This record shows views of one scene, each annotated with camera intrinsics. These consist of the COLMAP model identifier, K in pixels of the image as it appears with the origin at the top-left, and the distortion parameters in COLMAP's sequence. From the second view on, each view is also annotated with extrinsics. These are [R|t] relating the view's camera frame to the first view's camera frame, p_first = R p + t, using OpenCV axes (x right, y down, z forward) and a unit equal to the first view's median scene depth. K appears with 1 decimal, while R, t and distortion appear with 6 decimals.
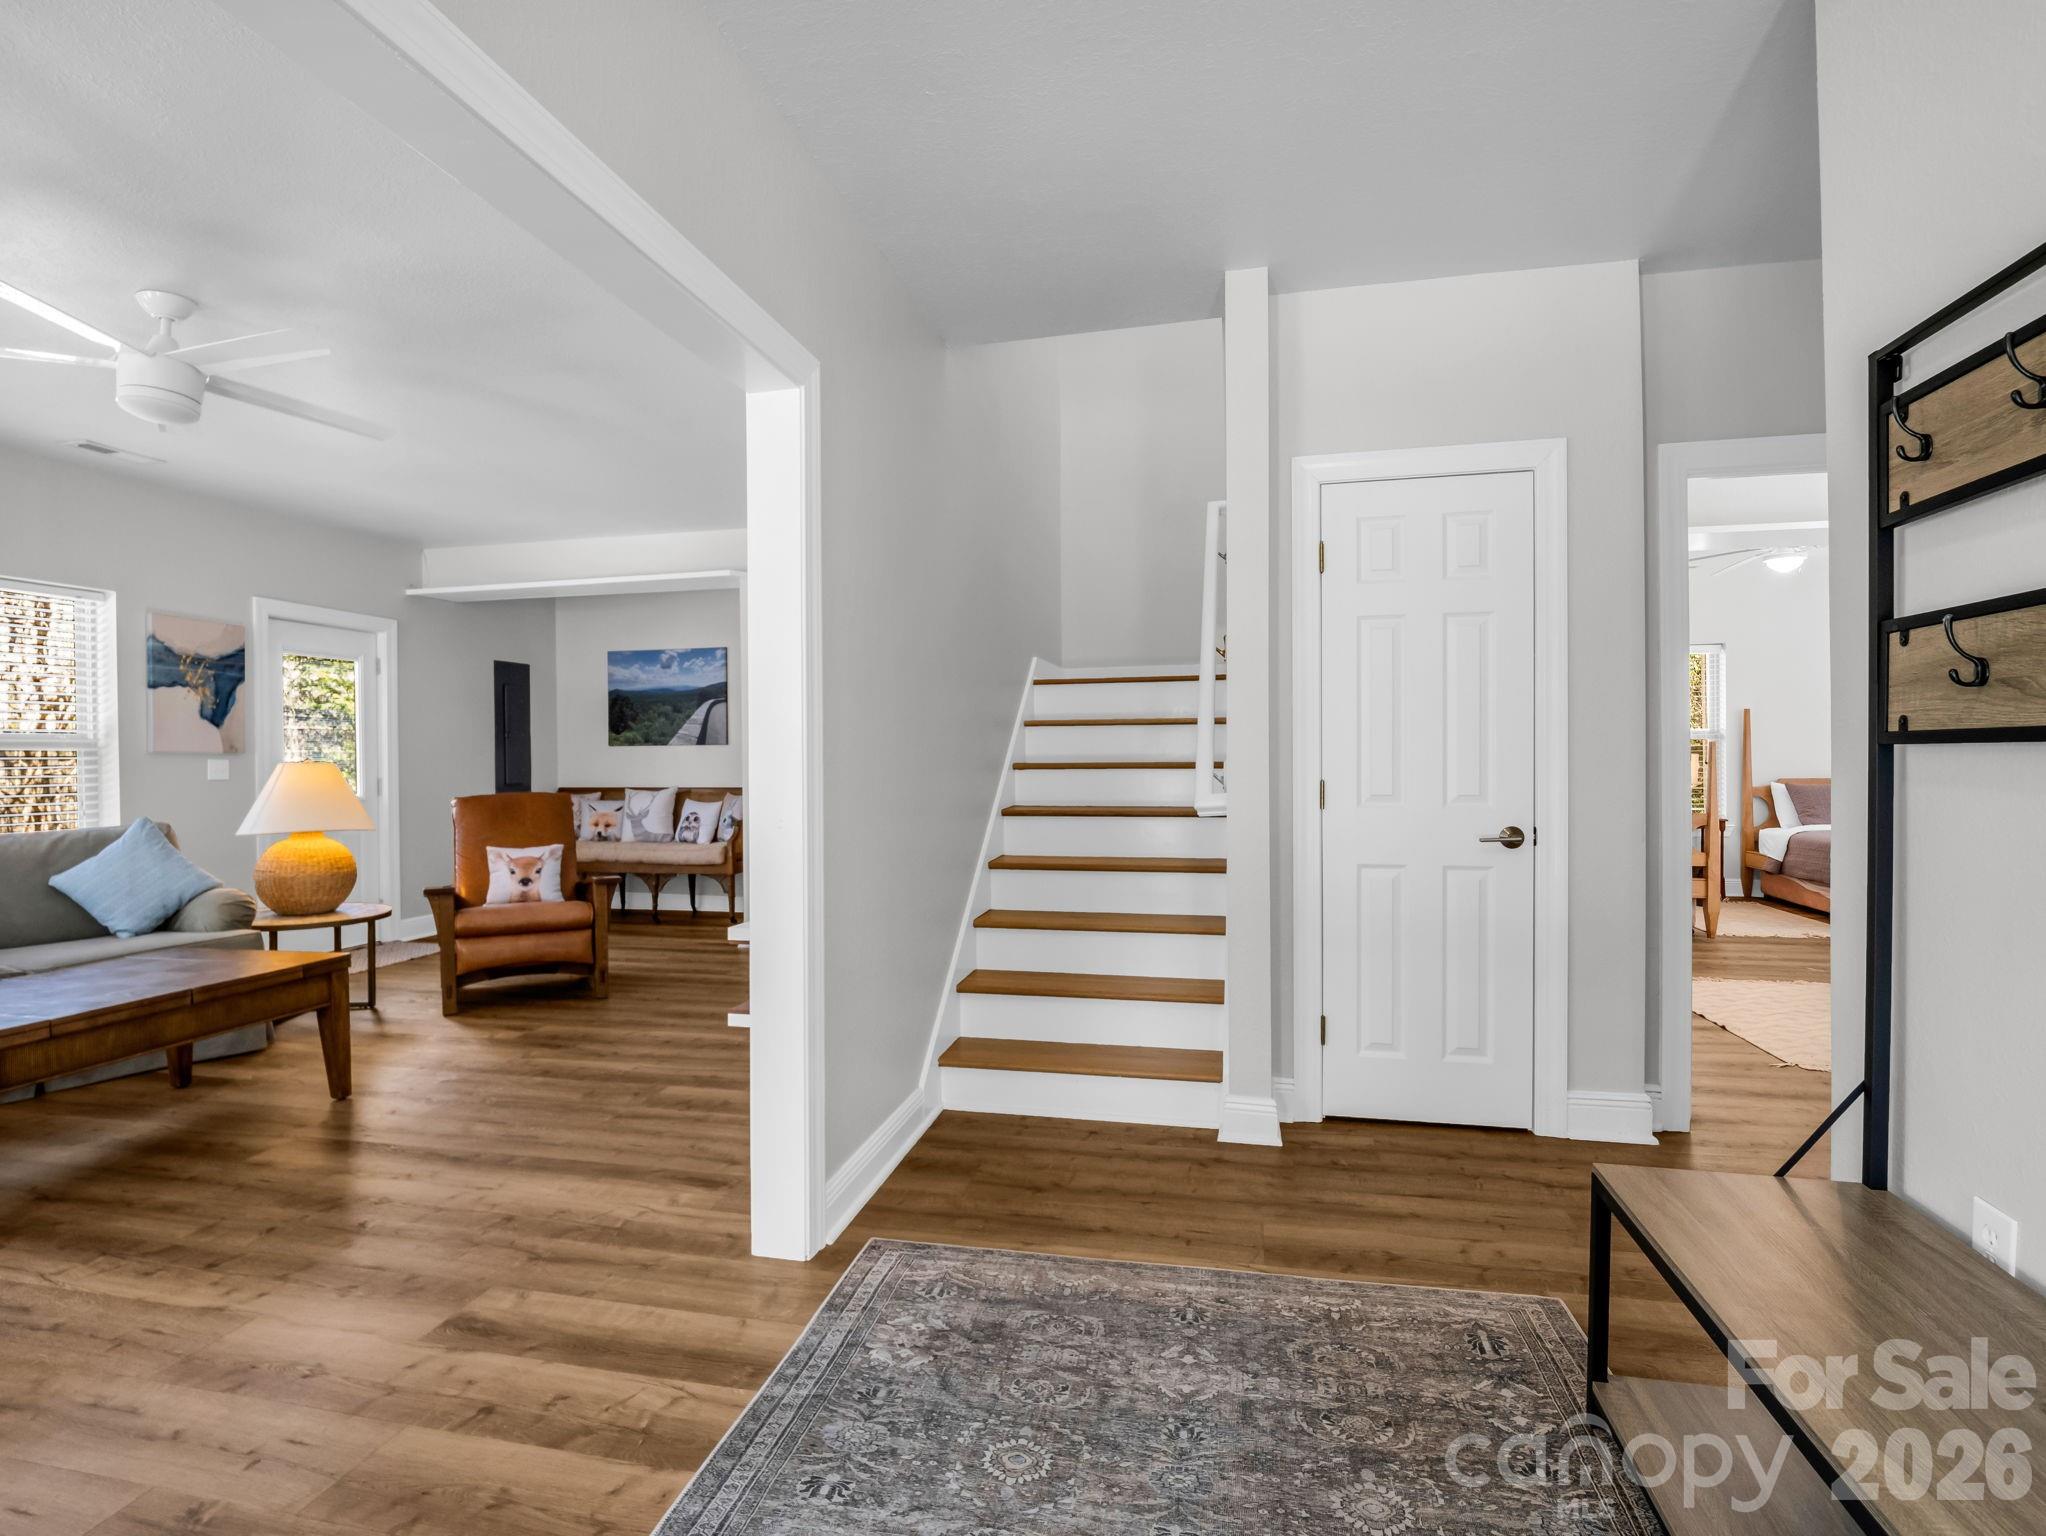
lens RADIAL K [[1007.2, 0, 1026.2], [0, 1007.2, 772.4], [0, 0, 1]] dist [-0.011437, -0.000086]
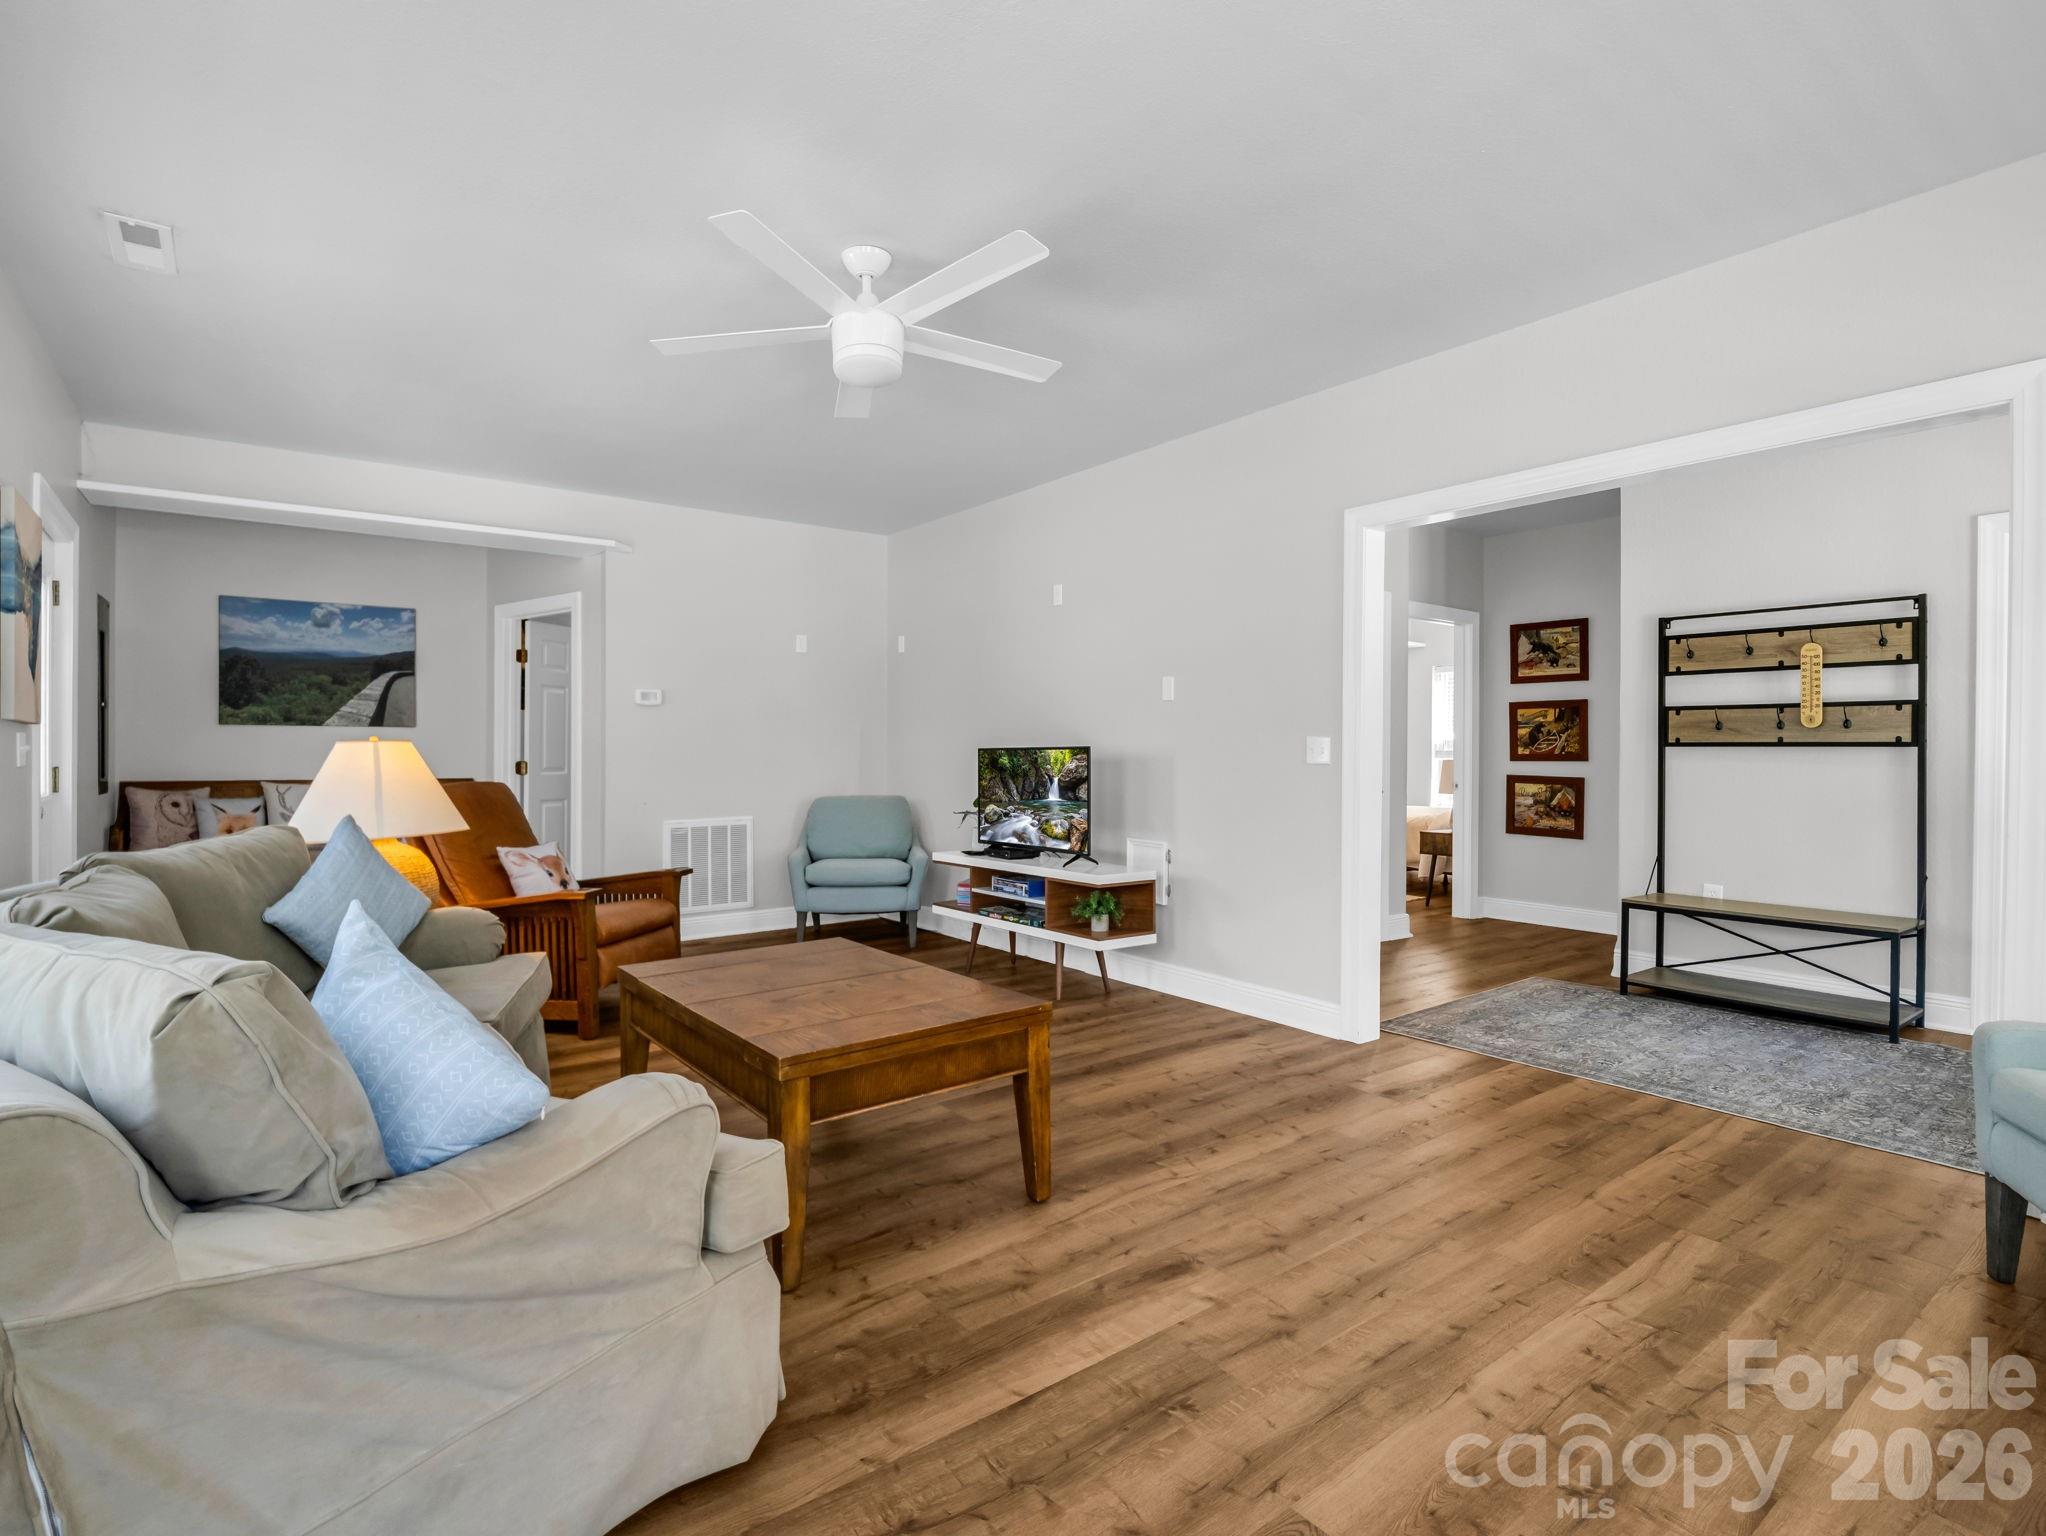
lens RADIAL K [[997.8, 0, 960.9], [0, 997.8, 768.2], [0, 0, 1]] dist [-0.006079, 0.000055]
pose [[0.672537, -0.004317, 0.740051, -0.909942], [0.001733, 0.999989, 0.004259, 0.005539], [-0.740061, -0.001582, 0.672537, 0.174425]]
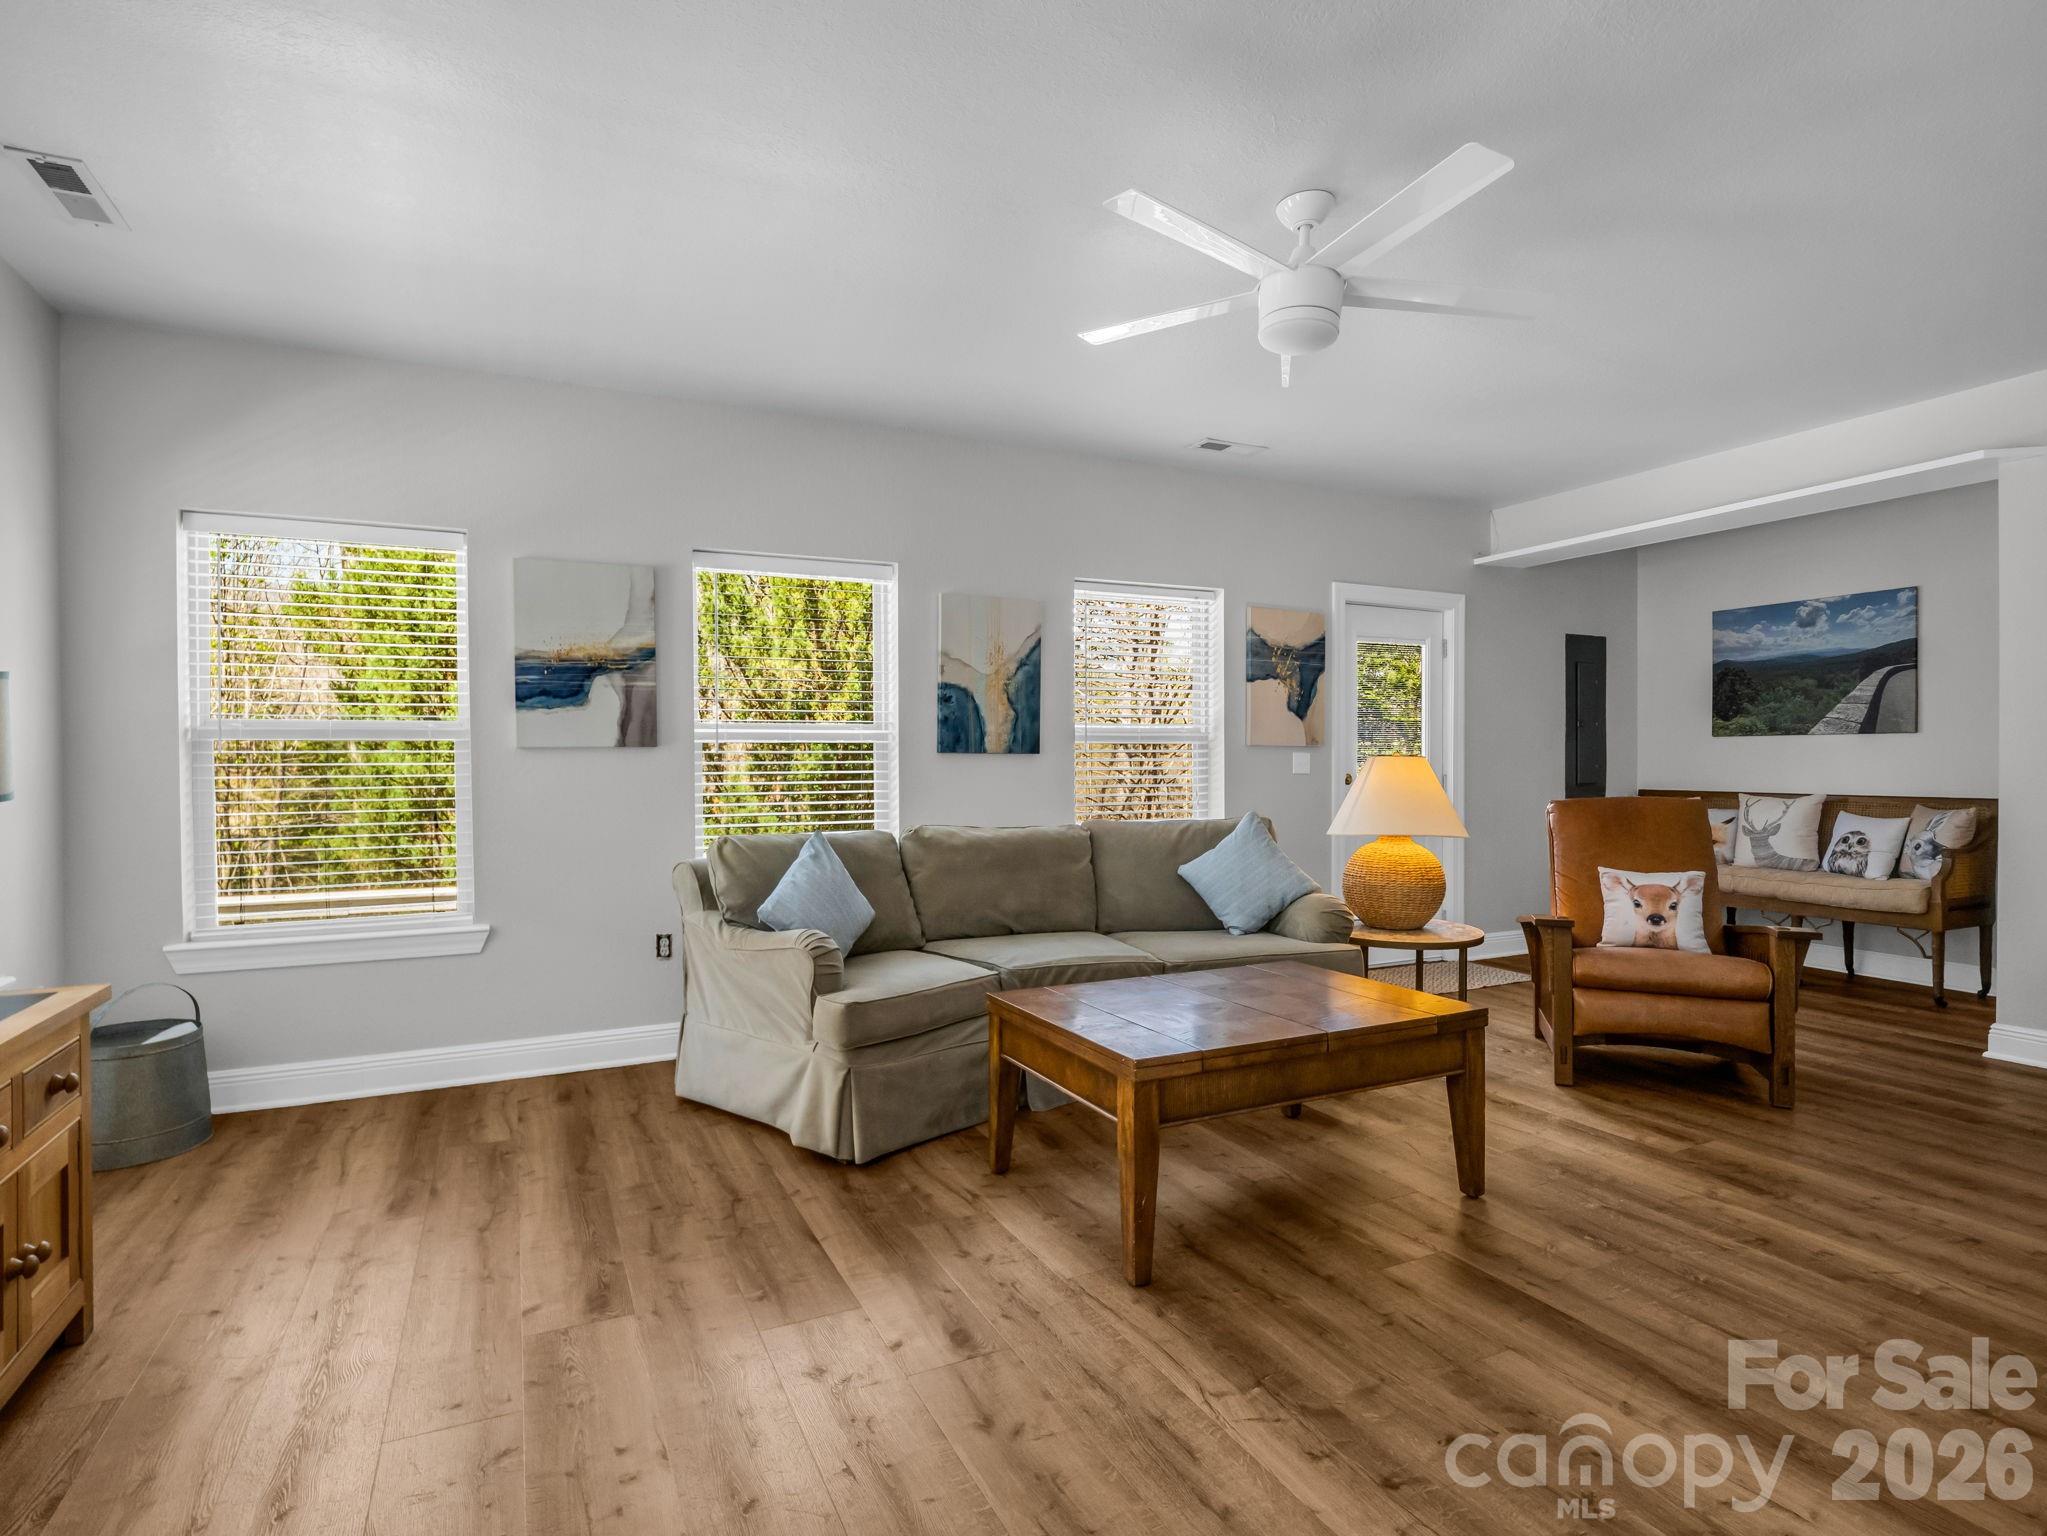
lens RADIAL K [[1042.1, 0, 1002.3], [0, 1042.1, 770.6], [0, 0, 1]] dist [-0.019291, -0.000715]
pose [[0.609993, 0.014309, -0.792278, -0.193840], [-0.013148, 0.999882, 0.007936, 0.000421], [0.792298, 0.005576, 0.610109, 0.160636]]
